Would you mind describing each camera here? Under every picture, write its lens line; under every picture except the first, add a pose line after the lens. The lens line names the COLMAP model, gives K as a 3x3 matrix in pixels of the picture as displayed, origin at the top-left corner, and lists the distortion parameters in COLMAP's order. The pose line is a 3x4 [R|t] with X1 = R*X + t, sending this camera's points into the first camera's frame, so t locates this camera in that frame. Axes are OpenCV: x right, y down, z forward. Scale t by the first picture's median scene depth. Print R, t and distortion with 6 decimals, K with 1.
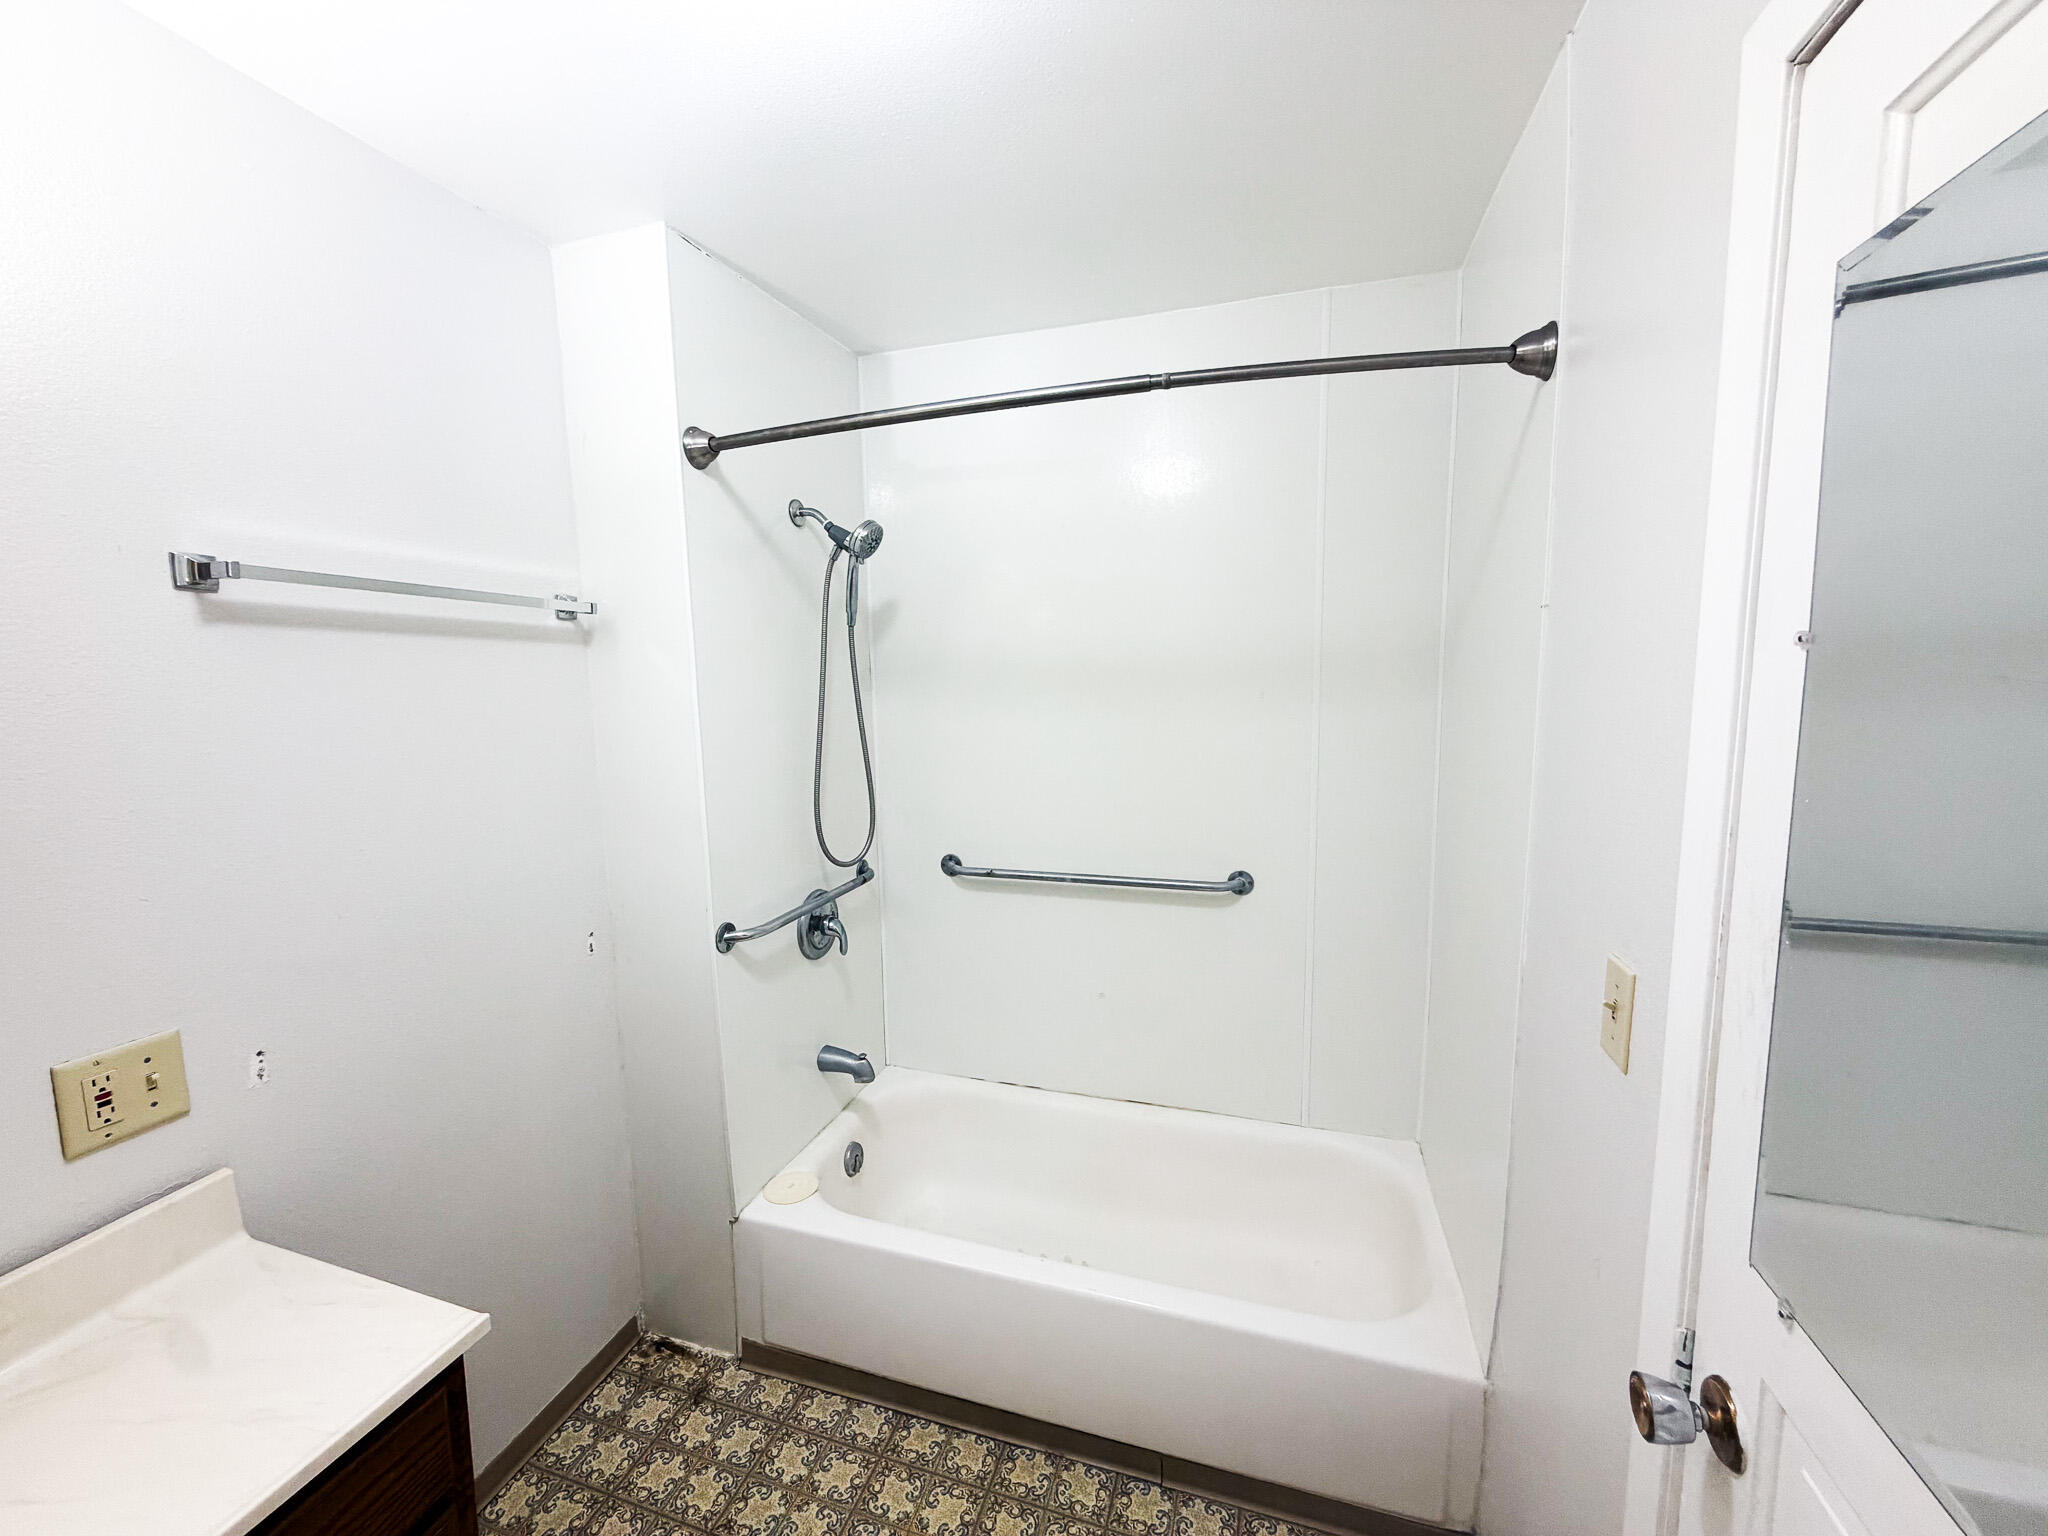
lens RADIAL K [[830.0, 0, 1017.0], [0, 830.0, 770.3], [0, 0, 1]] dist [0.002499, 0.000266]
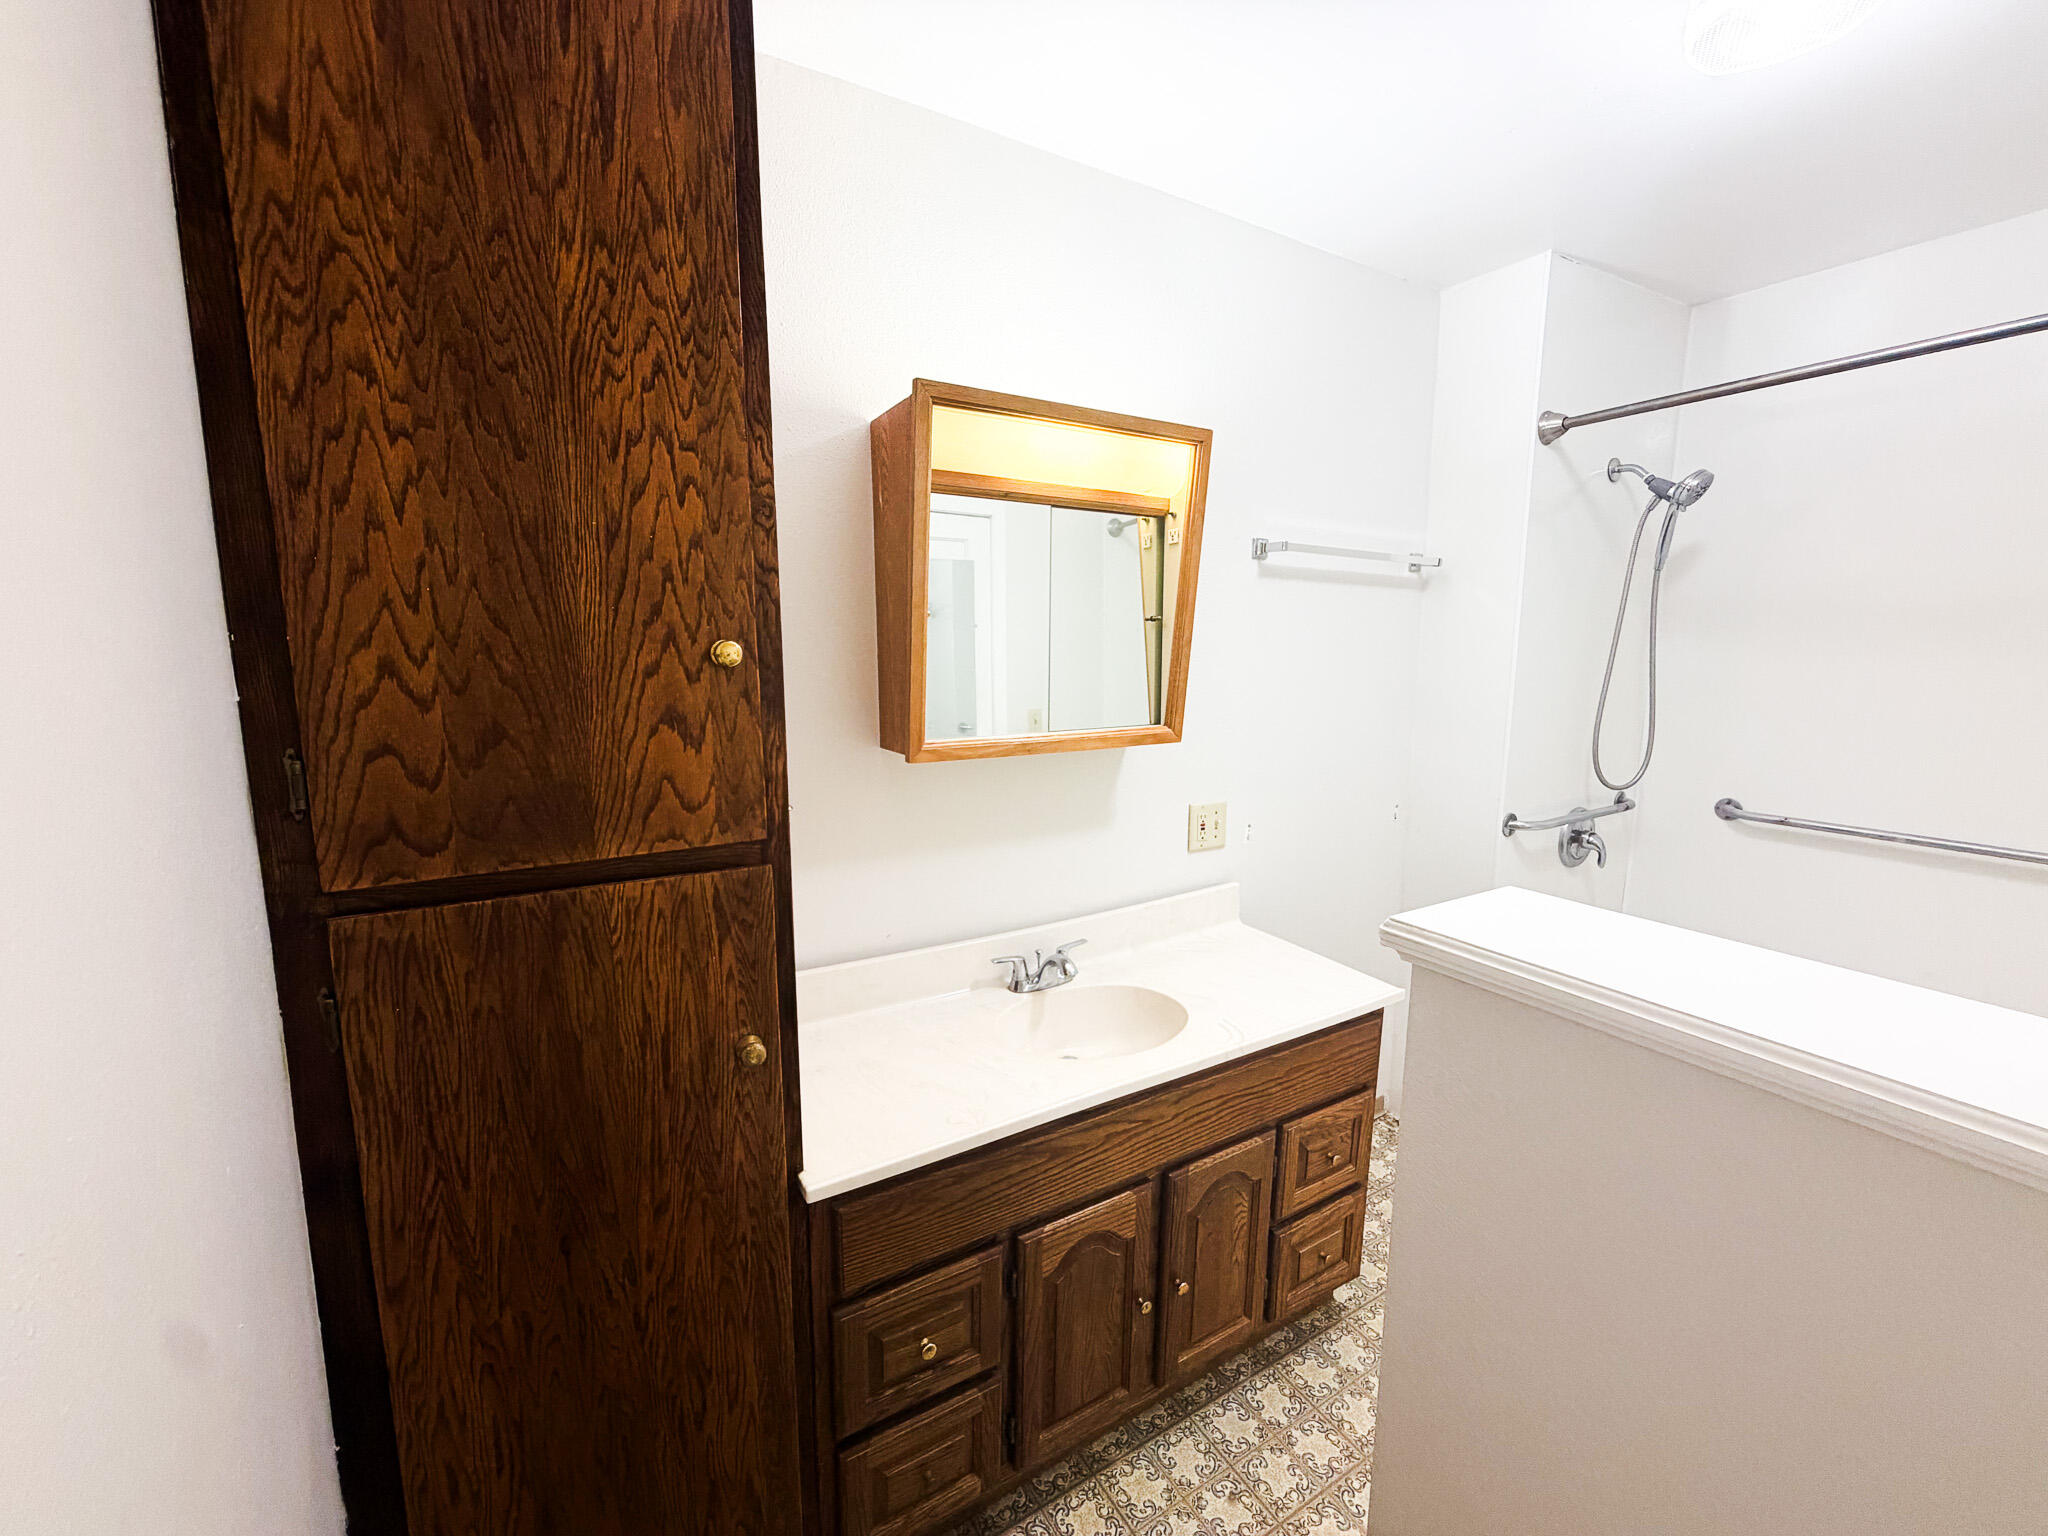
lens RADIAL K [[822.7, 0, 1002.9], [0, 822.7, 766.4], [0, 0, 1]] dist [-0.001097, -0.000033]
pose [[0.747406, 0.120055, -0.653431, -0.123915], [-0.090096, 0.992767, 0.079348, 0.086070], [0.658231, -0.000433, 0.752816, -0.441022]]
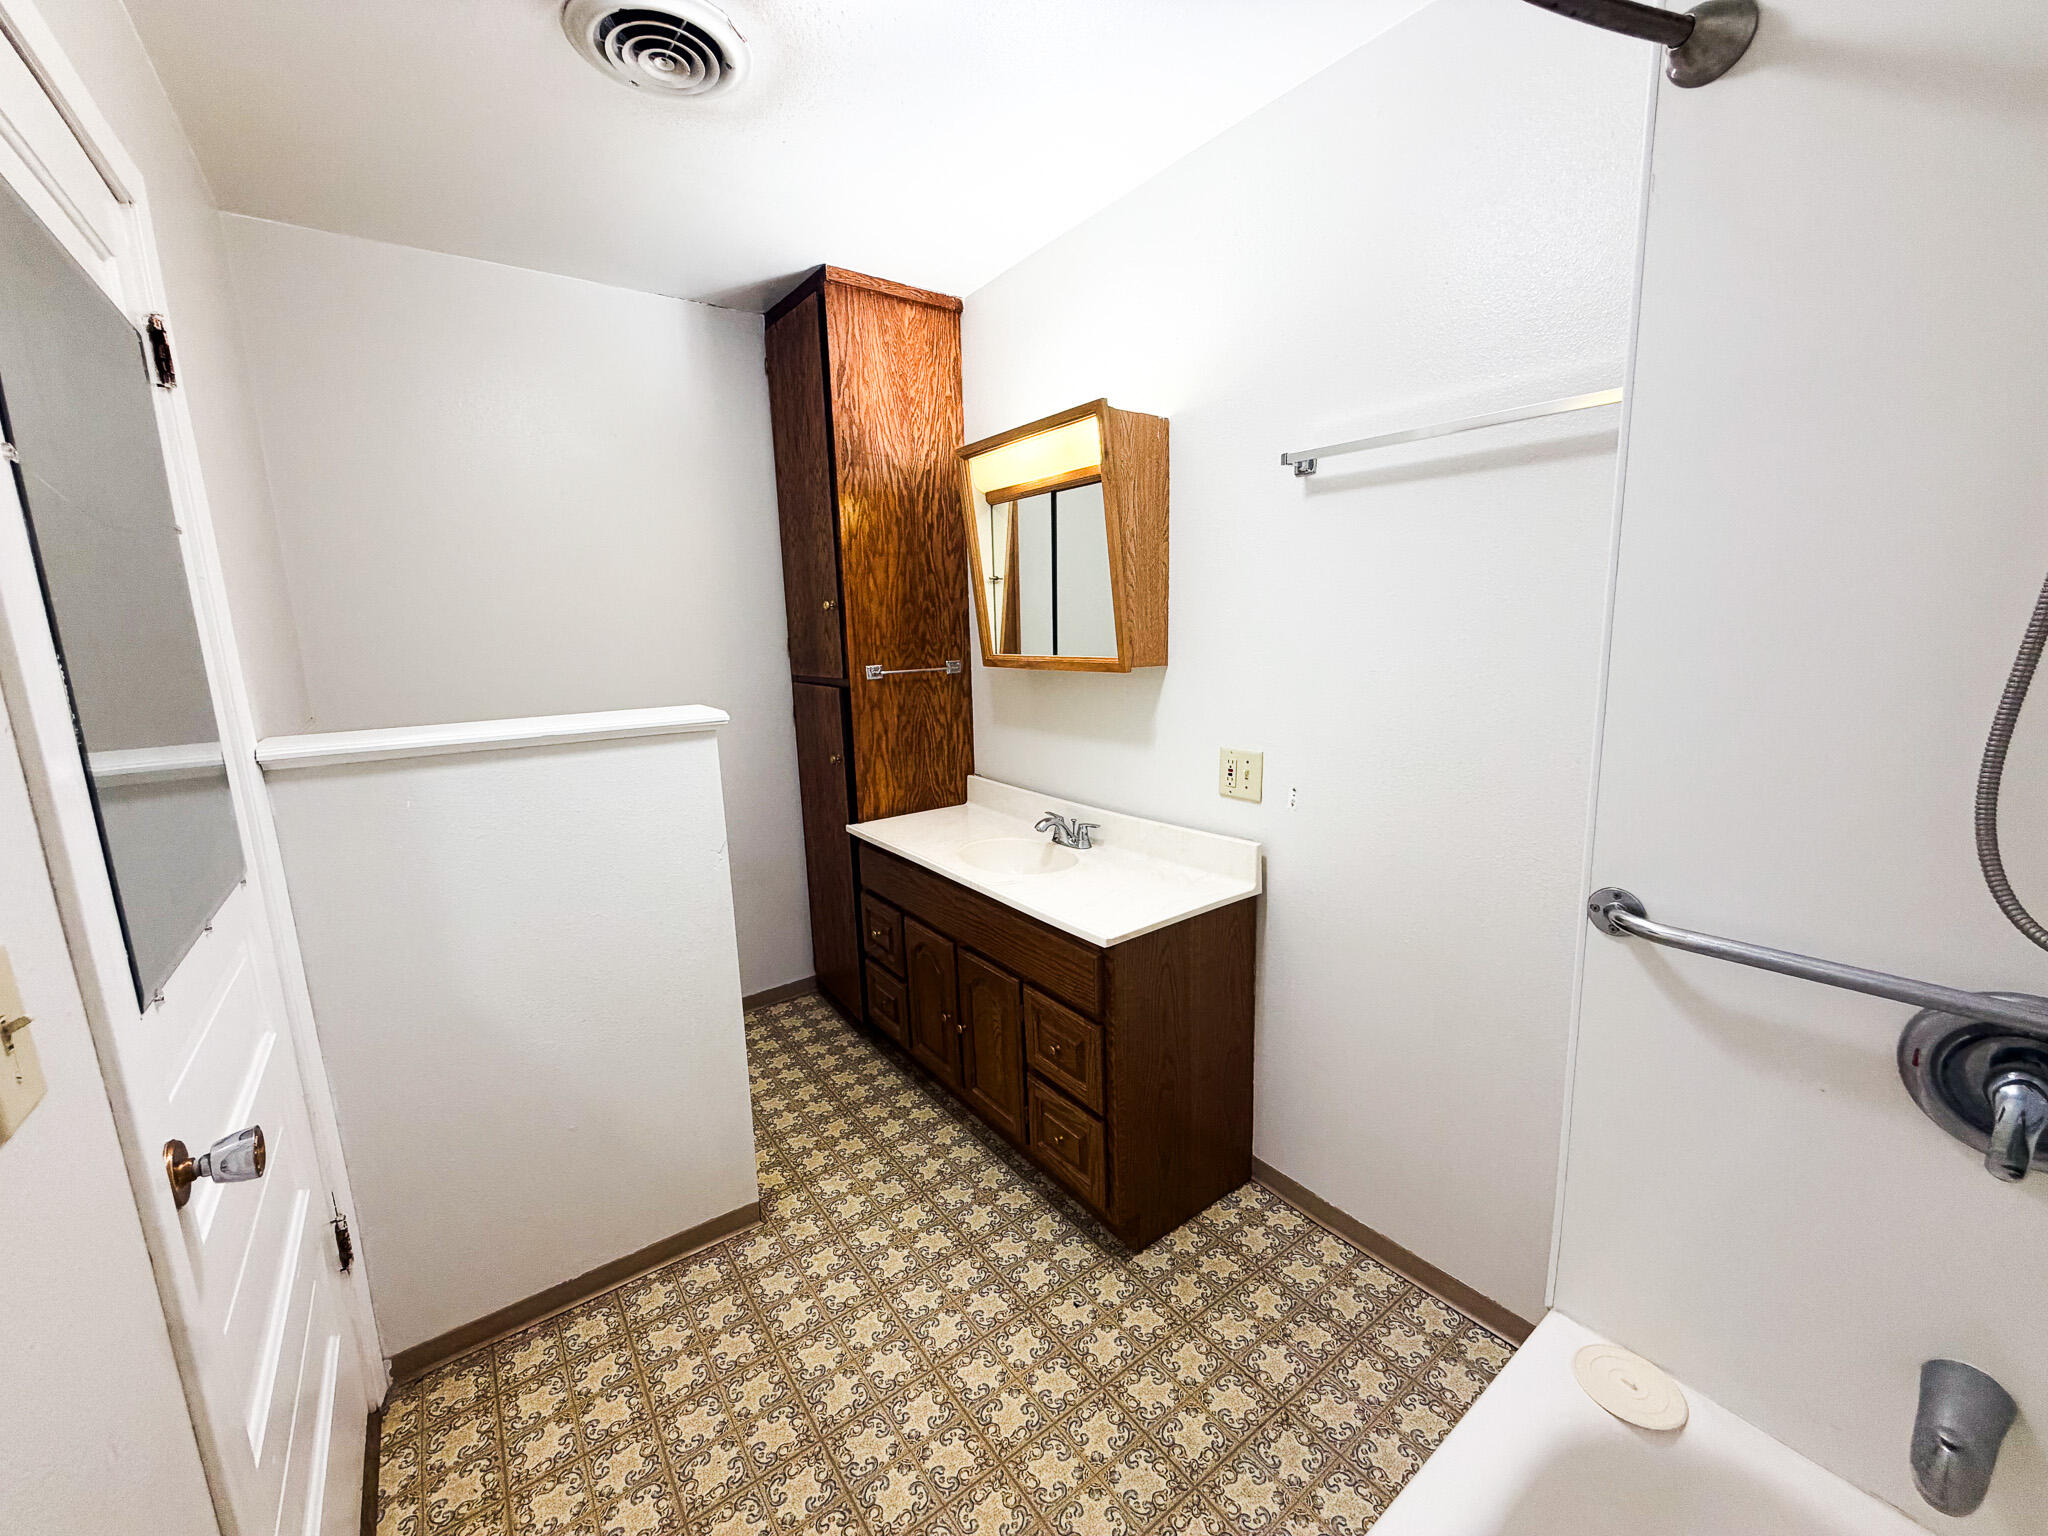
lens RADIAL K [[830.0, 0, 1017.0], [0, 830.0, 770.3], [0, 0, 1]] dist [0.002499, 0.000266]
pose [[-0.590369, 0.180950, -0.786589, 0.386379], [-0.050037, 0.964466, 0.259425, -0.041008], [0.805581, 0.192515, -0.560337, 0.979734]]
